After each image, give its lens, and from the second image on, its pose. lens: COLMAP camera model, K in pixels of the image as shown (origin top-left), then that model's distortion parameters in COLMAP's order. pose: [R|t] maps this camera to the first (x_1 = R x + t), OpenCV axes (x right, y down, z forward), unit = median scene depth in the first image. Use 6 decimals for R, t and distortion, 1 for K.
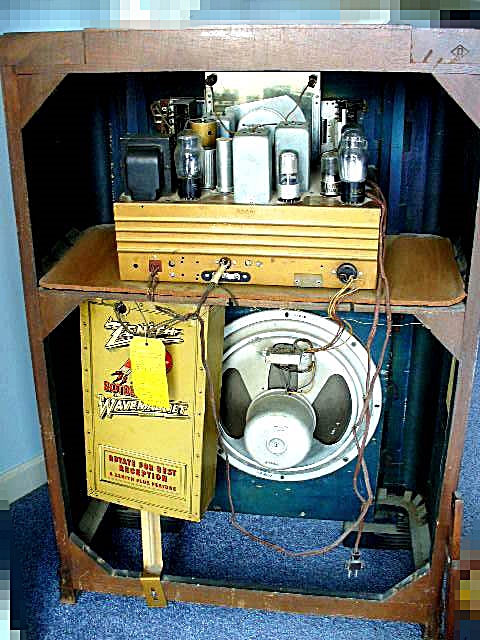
lens RADIAL K [[729.9, 0, 240.0], [0, 729.9, 320.0], [0, 0, 1]] dist [-0.306635, 0.472214]
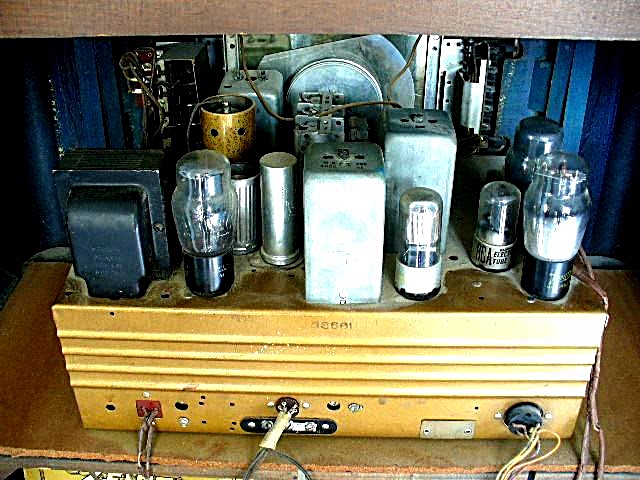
lens RADIAL K [[729.9, 0, 320.0], [0, 729.9, 240.0], [0, 0, 1]] dist [-0.306635, 0.472214]
pose [[0.993172, -0.042334, 0.108704, -0.047534], [0.030870, 0.993987, 0.105058, -0.245924], [-0.112498, -0.100985, 0.988507, 0.516609]]
